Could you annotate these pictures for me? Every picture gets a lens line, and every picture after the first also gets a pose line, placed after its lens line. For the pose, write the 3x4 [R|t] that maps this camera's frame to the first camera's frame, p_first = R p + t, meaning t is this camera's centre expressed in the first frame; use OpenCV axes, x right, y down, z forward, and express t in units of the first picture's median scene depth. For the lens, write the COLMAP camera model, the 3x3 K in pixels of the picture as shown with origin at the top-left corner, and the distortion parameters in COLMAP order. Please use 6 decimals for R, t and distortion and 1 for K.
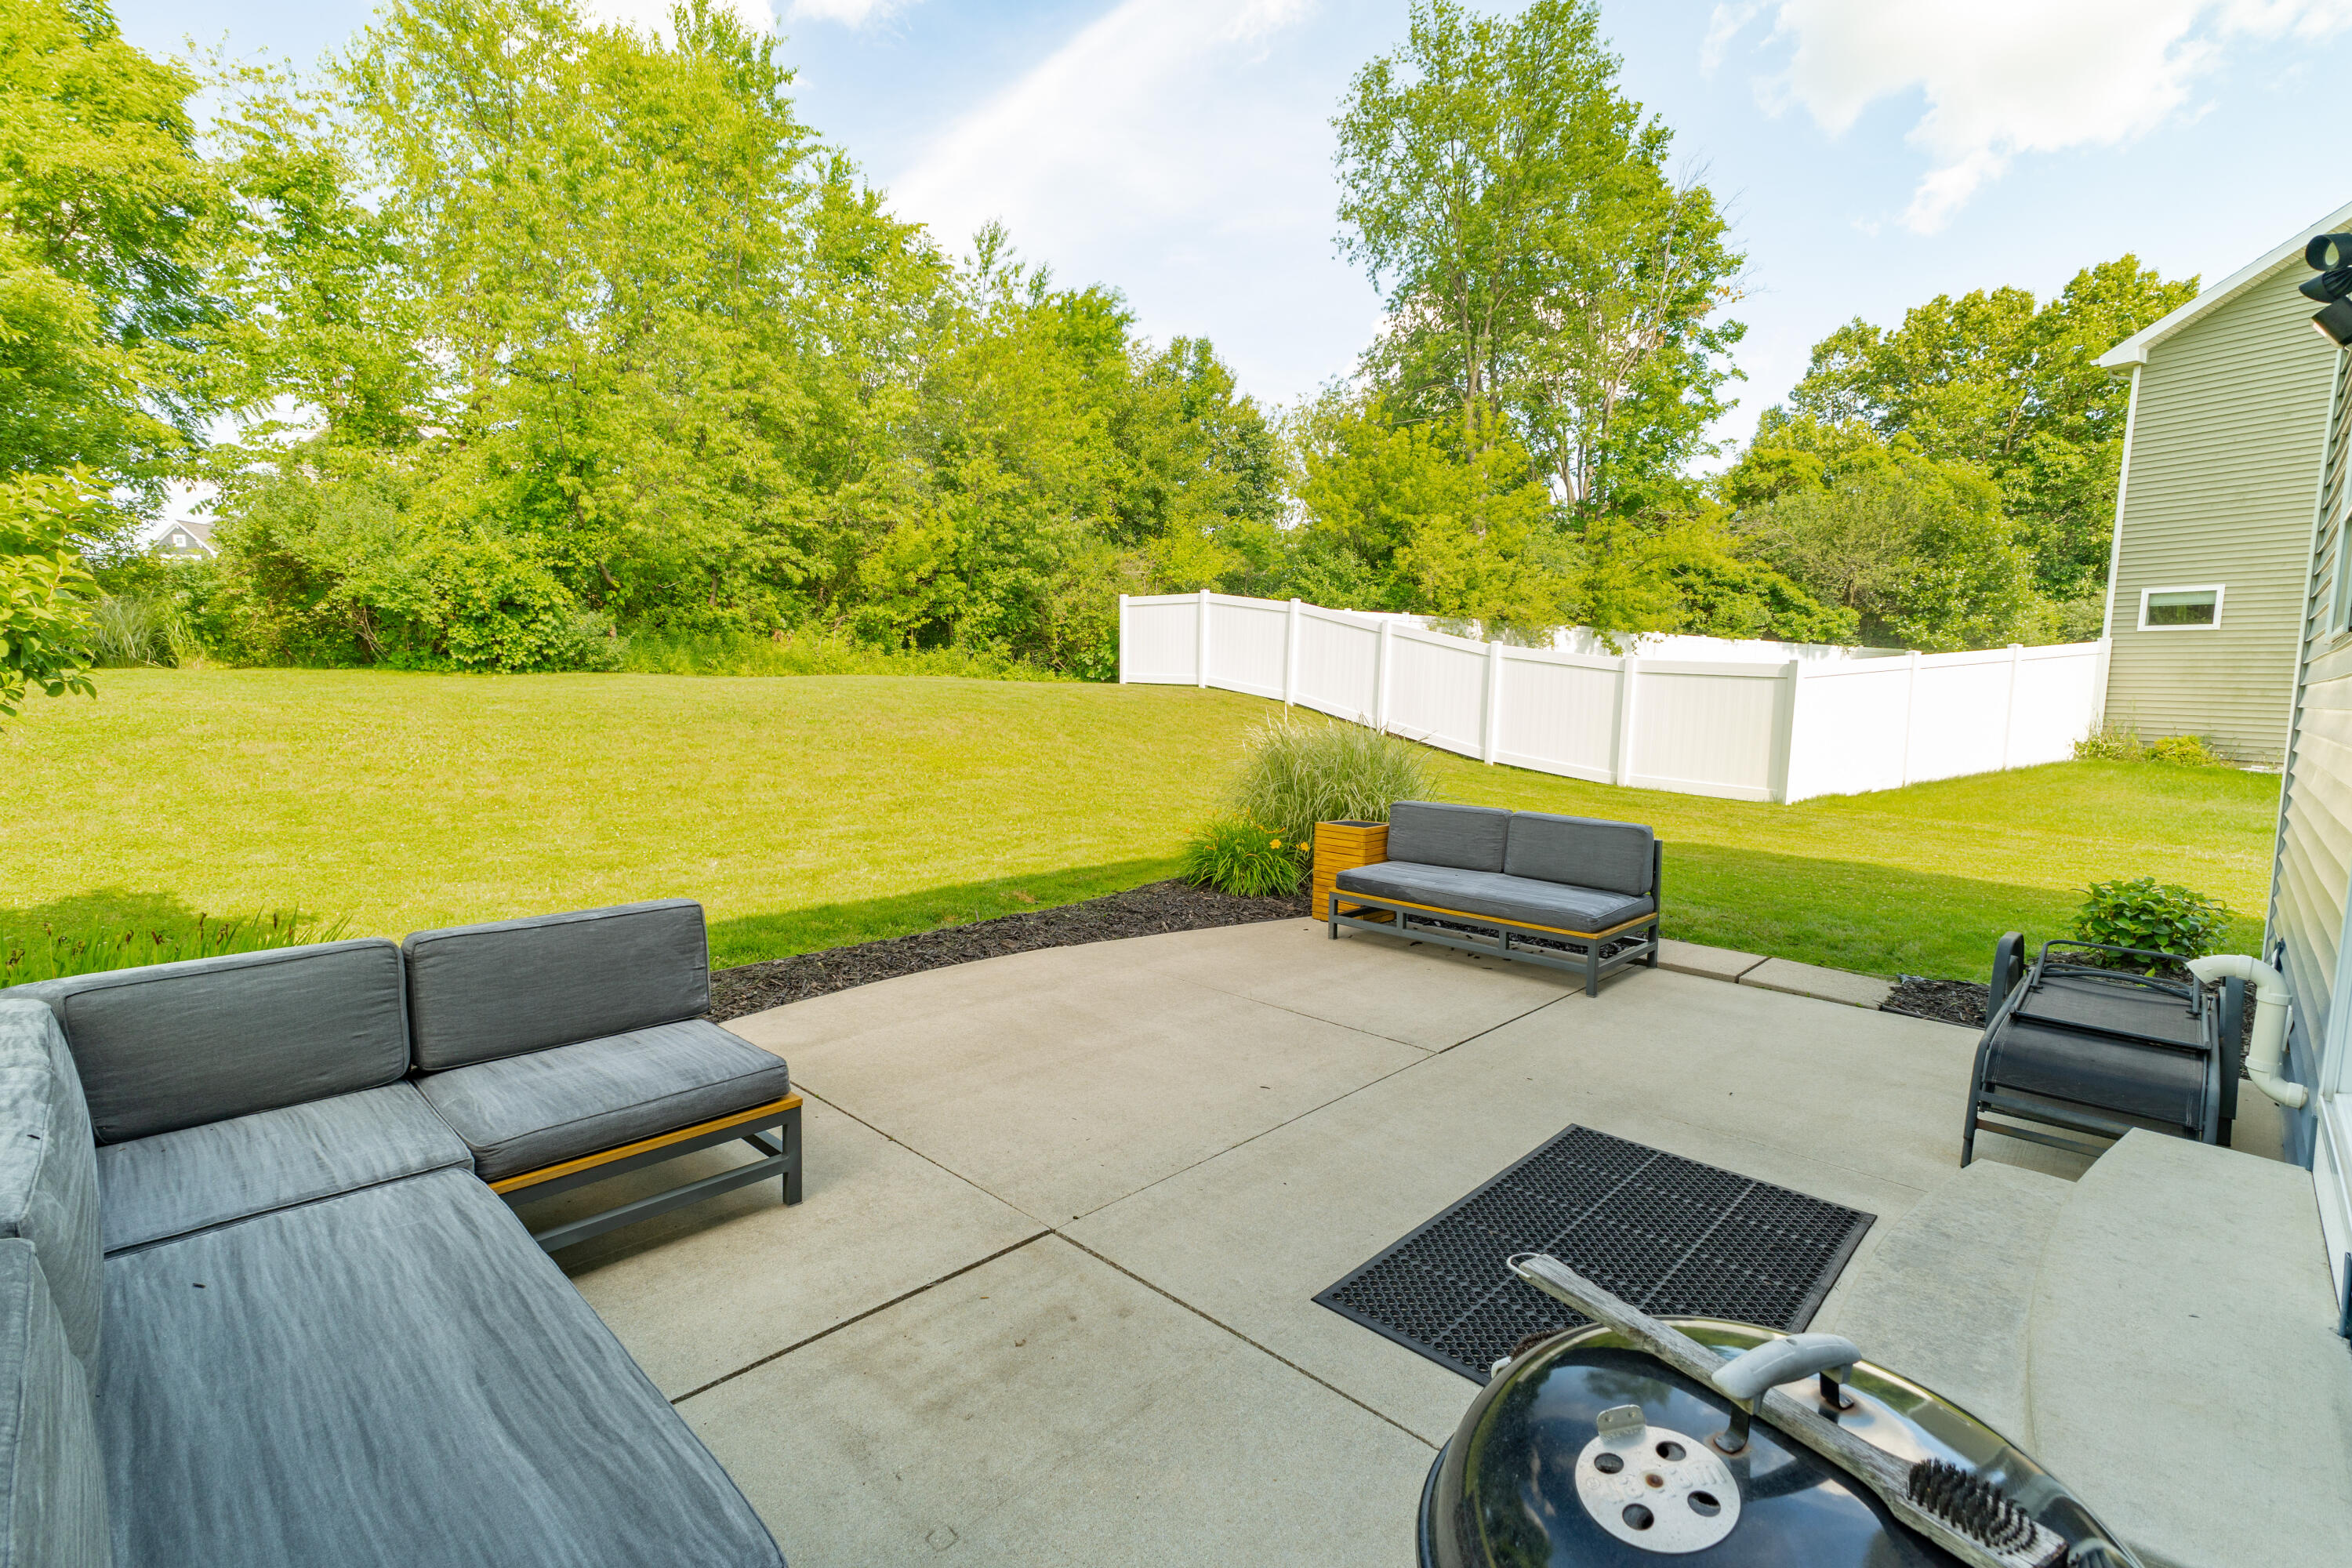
lens RADIAL K [[1074.5, 0, 1182.5], [0, 1074.5, 780.4], [0, 0, 1]] dist [-0.001908, 0.000212]
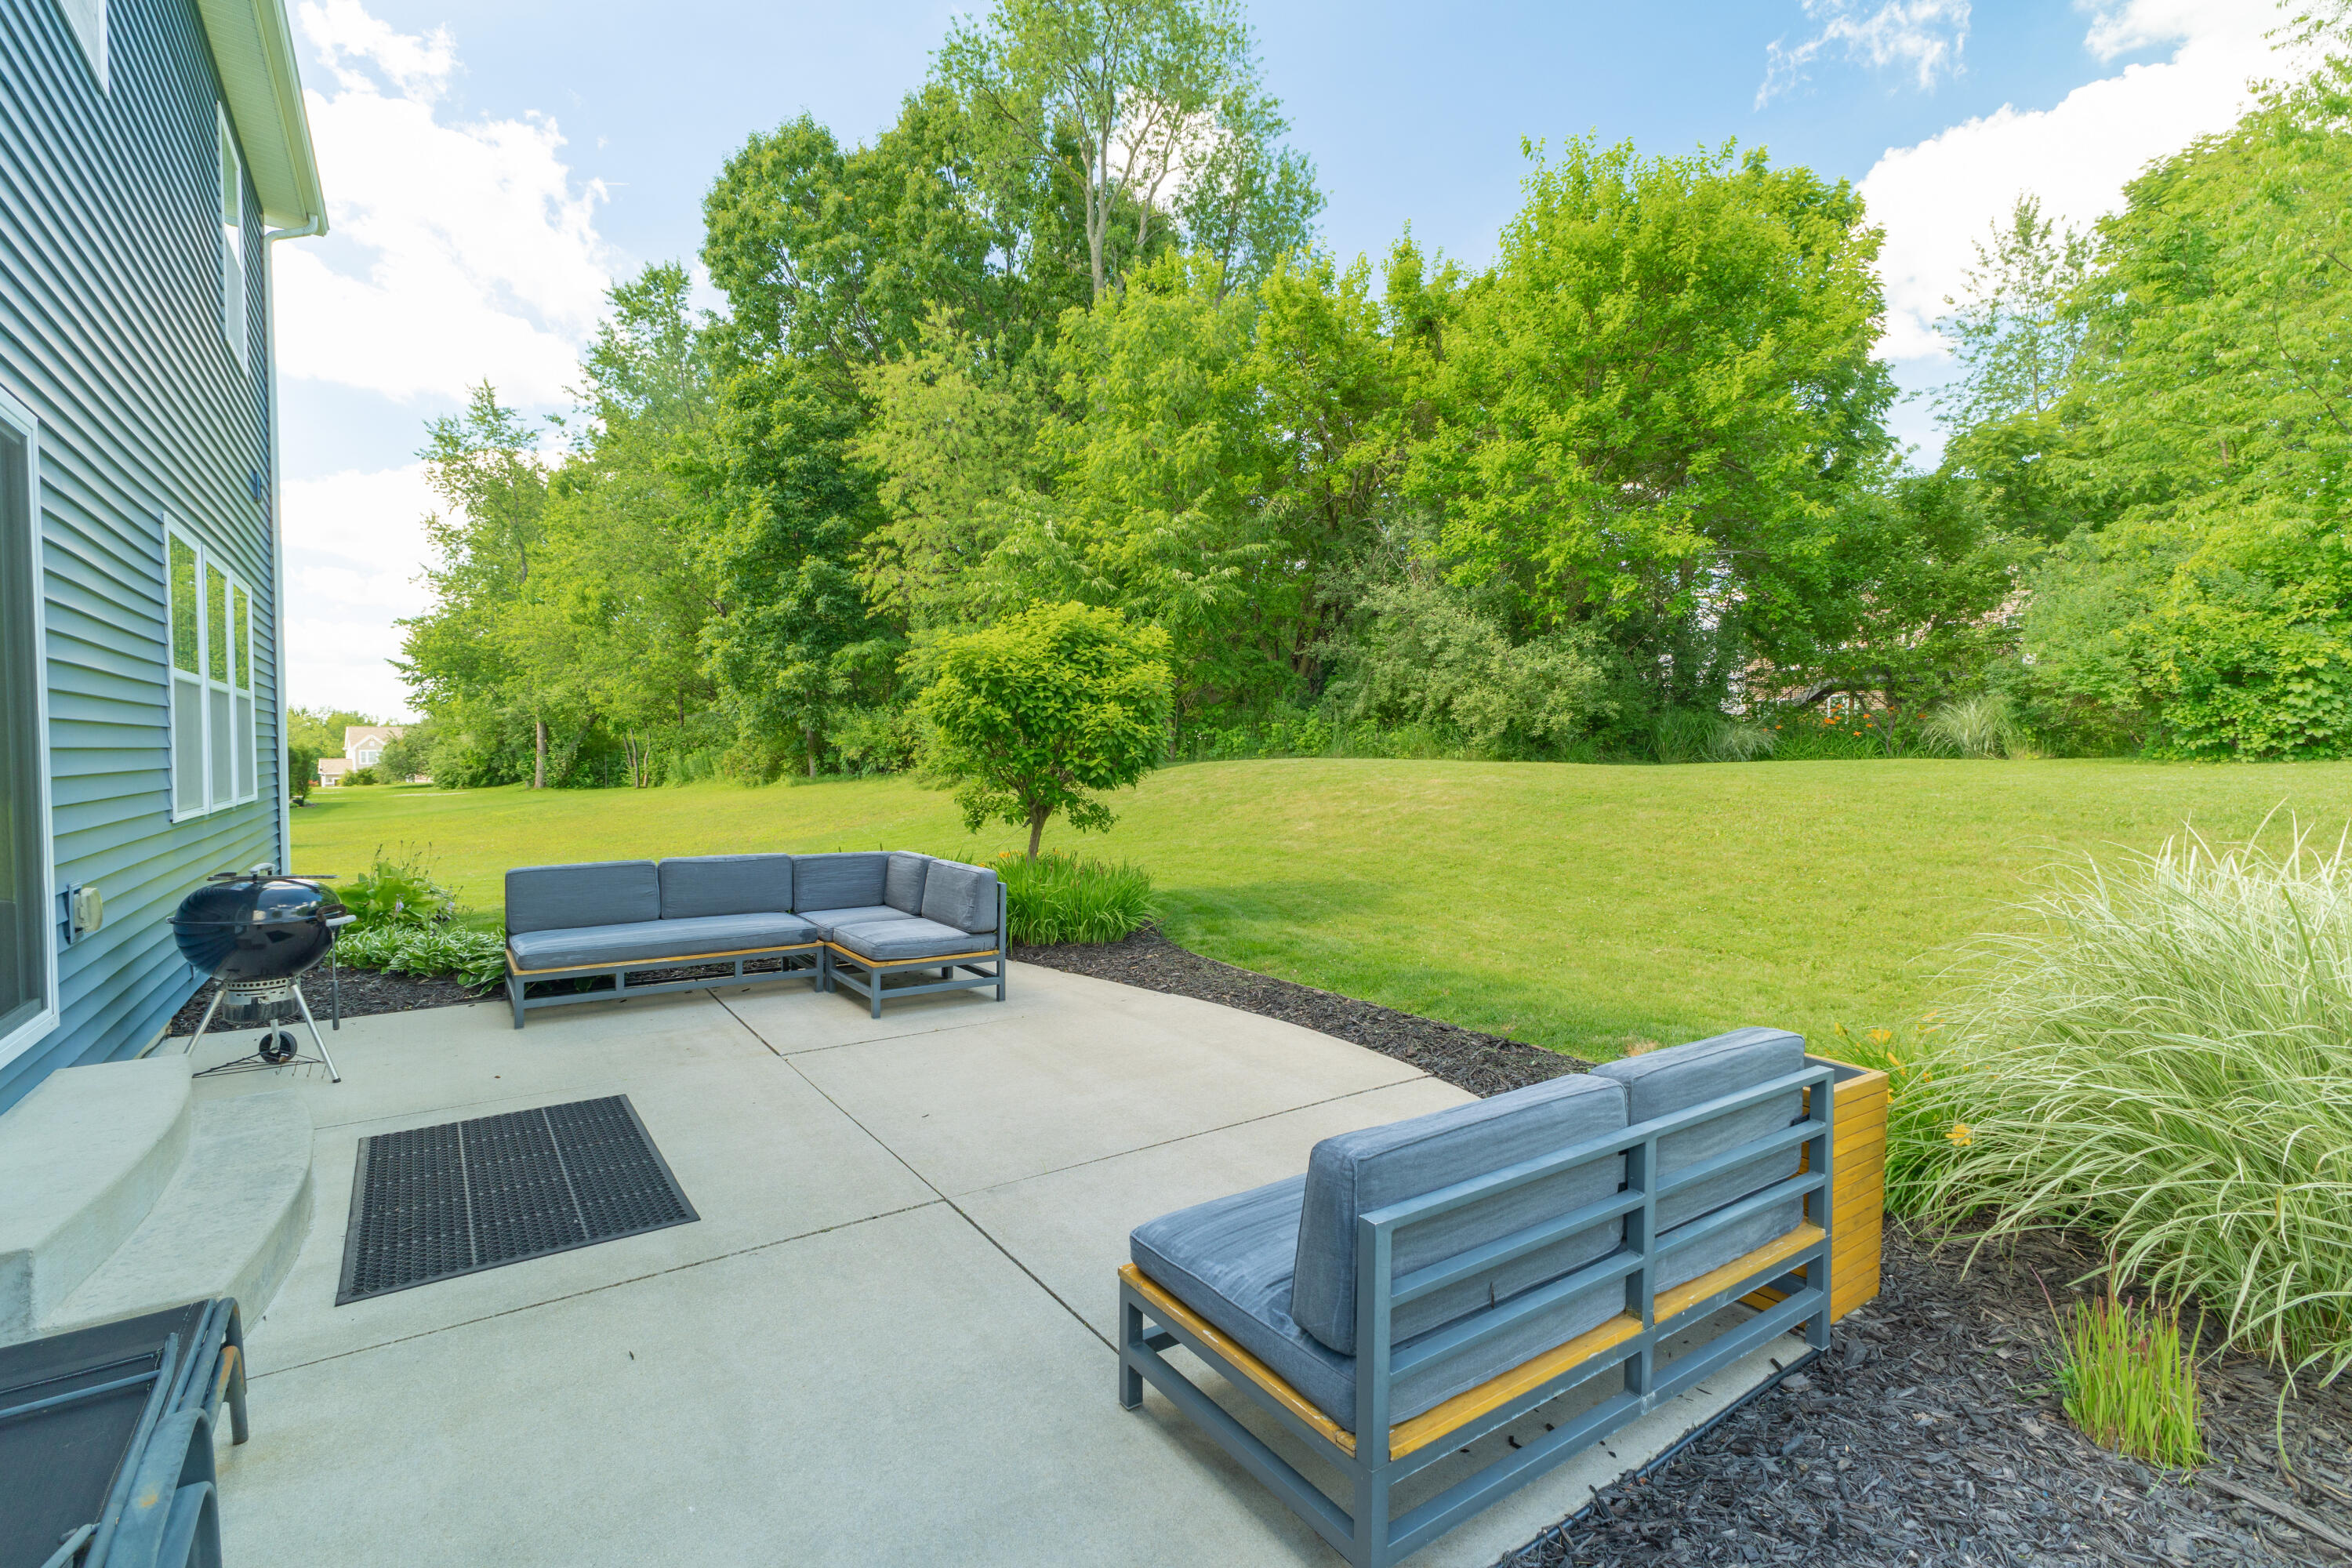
lens RADIAL K [[1074.5, 0, 1180.7], [0, 1074.5, 782.7], [0, 0, 1]] dist [-0.001908, 0.000212]
pose [[-0.193004, 0.010519, -0.981142, 0.305261], [-0.100029, 0.994522, 0.030340, -0.030389], [0.976086, 0.103998, -0.190895, 0.398735]]
